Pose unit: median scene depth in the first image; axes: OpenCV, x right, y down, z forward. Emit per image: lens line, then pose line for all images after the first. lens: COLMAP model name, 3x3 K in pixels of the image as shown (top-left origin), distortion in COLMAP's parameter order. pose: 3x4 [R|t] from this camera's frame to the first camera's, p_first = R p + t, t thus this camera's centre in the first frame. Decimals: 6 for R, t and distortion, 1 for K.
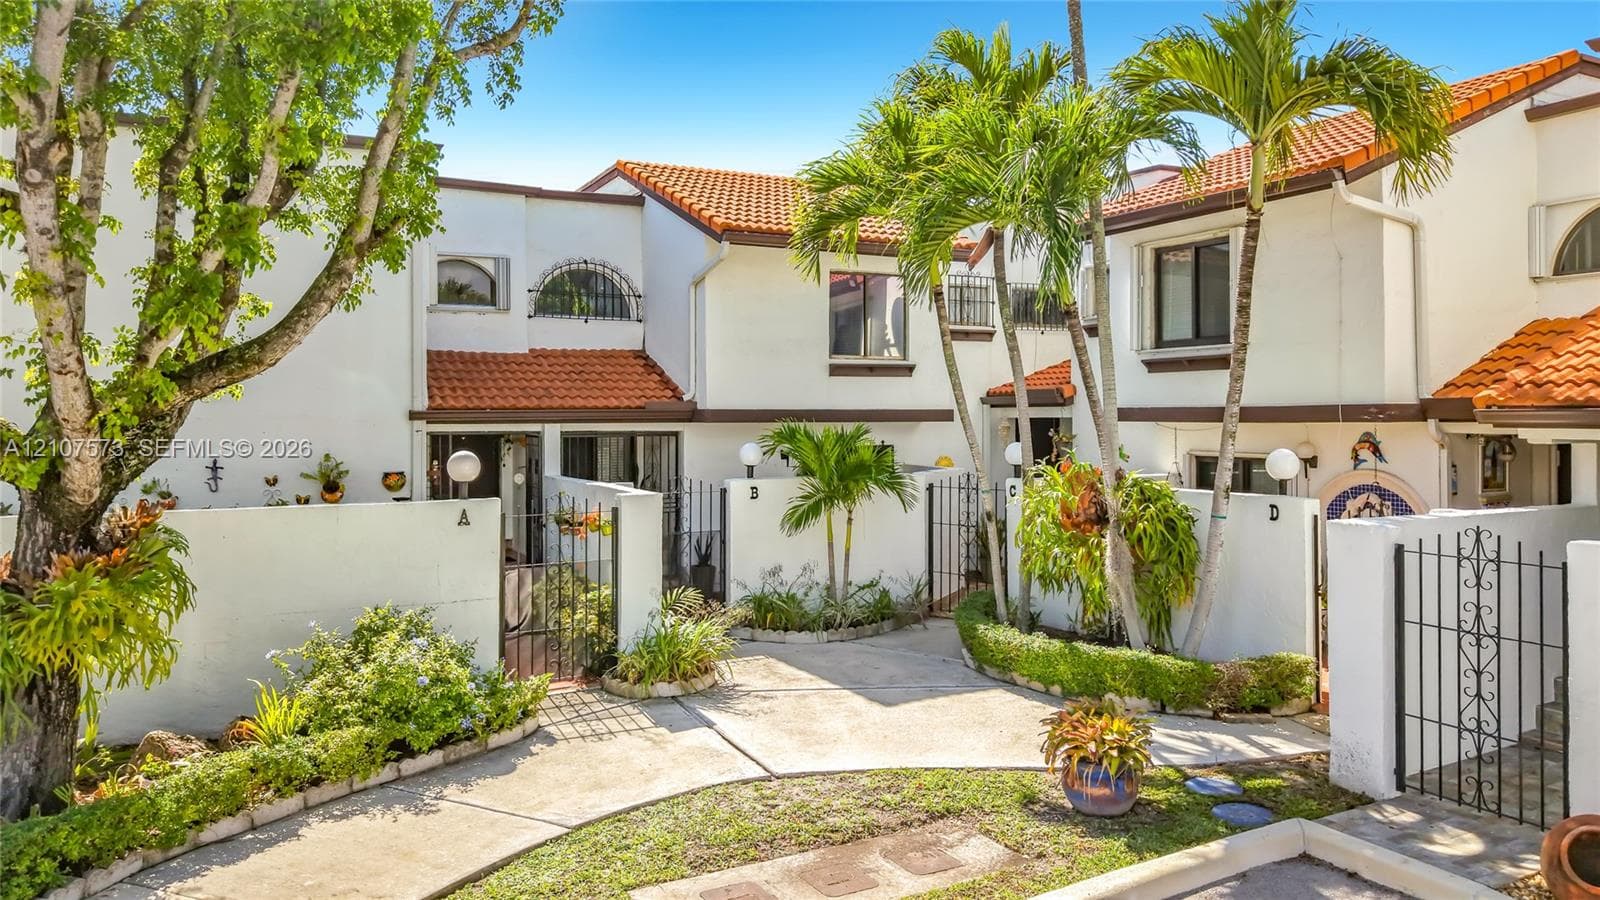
lens RADIAL K [[1094.9, 0, 800.0], [0, 1094.9, 450.0], [0, 0, 1]] dist [-0.003330, -0.000986]
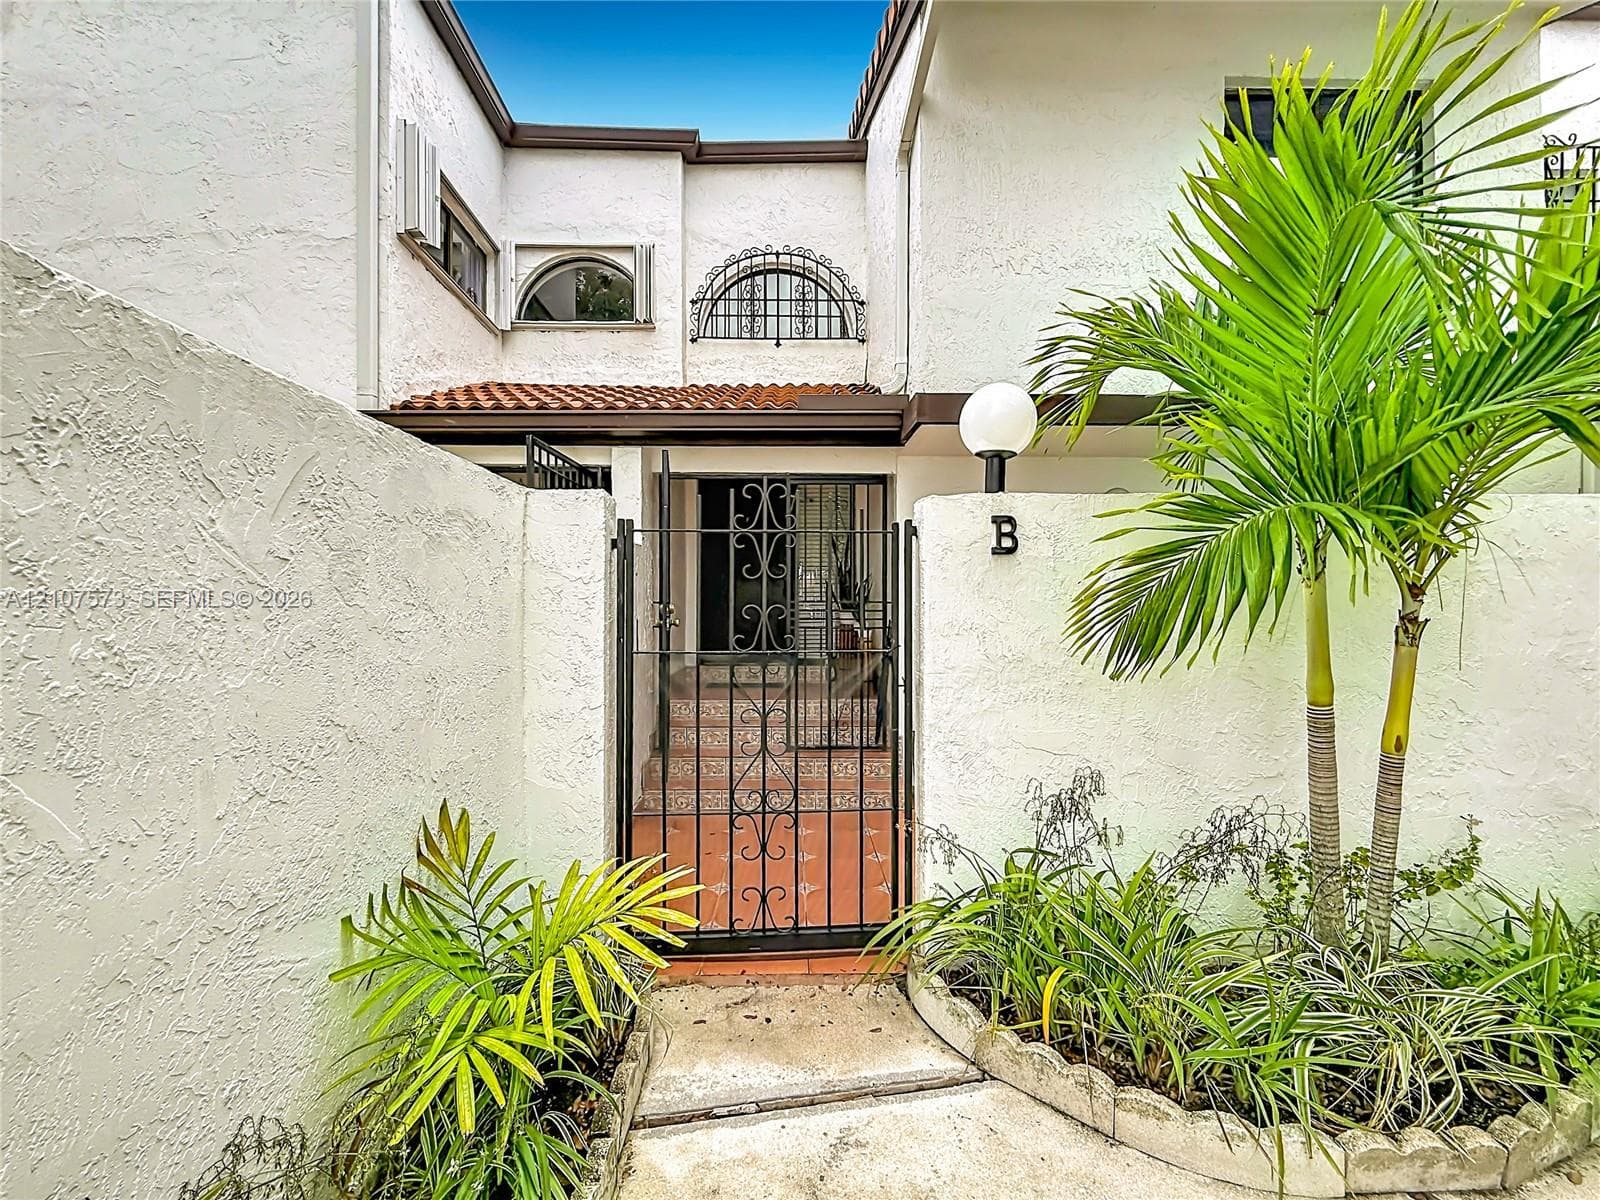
lens RADIAL K [[656.2, 0, 804.7], [0, 656.2, 616.5], [0, 0, 1]] dist [-0.000910, -0.000076]
pose [[0.905220, 0.002428, -0.424937, -0.014793], [-0.009085, 0.999866, -0.013640, 0.065768], [0.424846, 0.016208, 0.905120, 0.815664]]
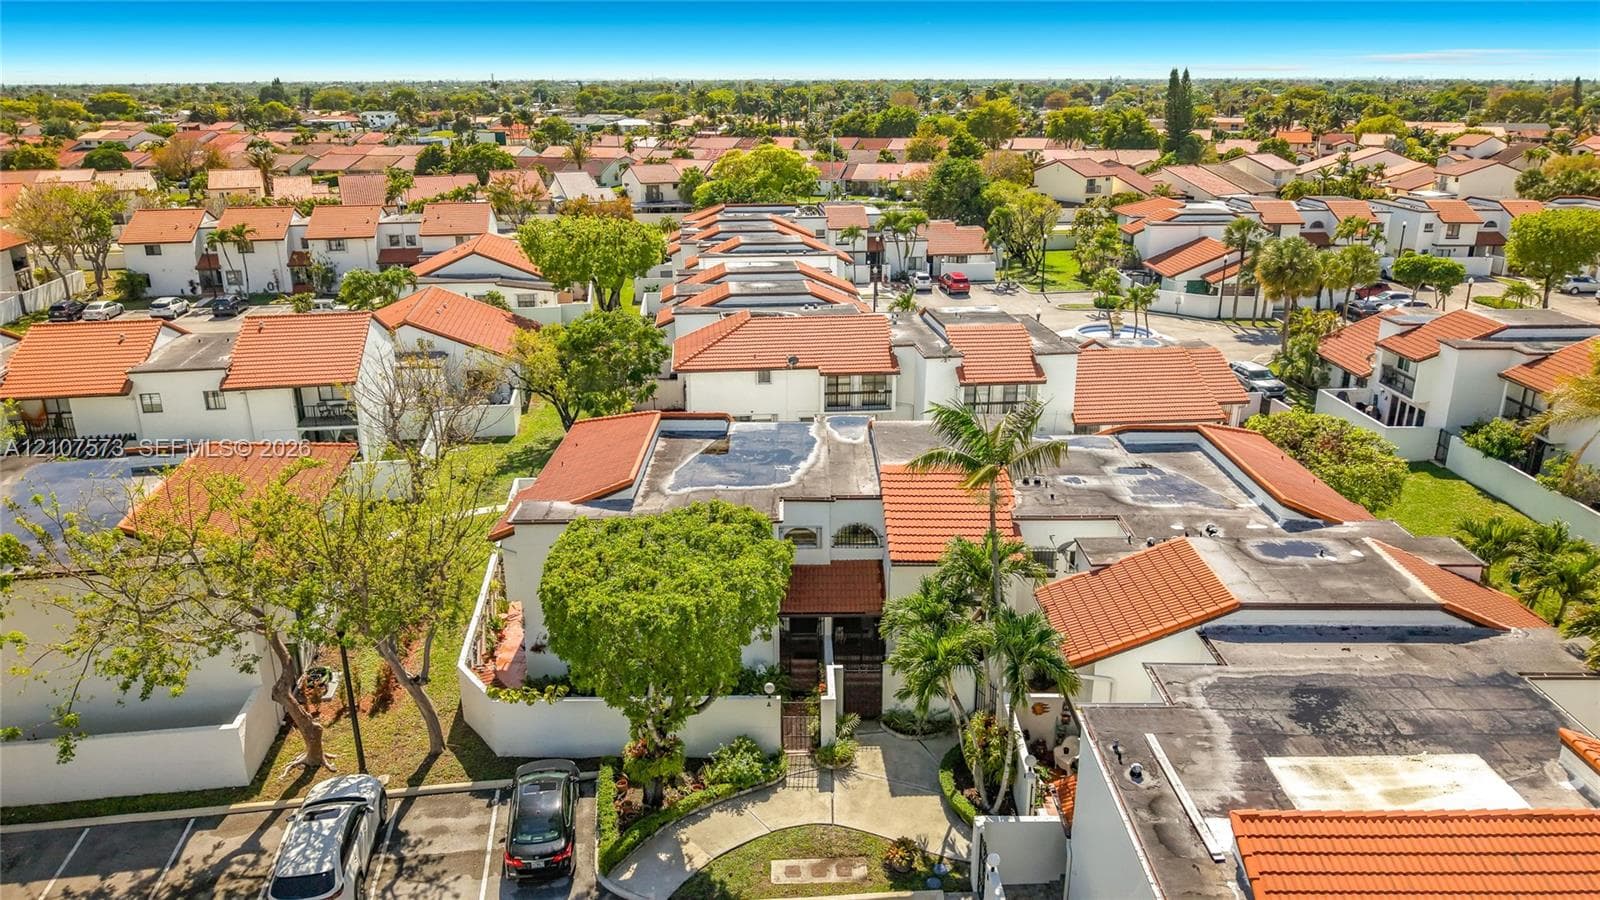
lens RADIAL K [[1094.9, 0, 800.0], [0, 1094.9, 450.0], [0, 0, 1]] dist [-0.003330, -0.000986]
pose [[0.887584, 0.149118, -0.435843, 0.787903], [-0.004192, 0.948730, 0.316060, -1.243427], [0.460627, -0.278703, 0.842702, -1.064385]]
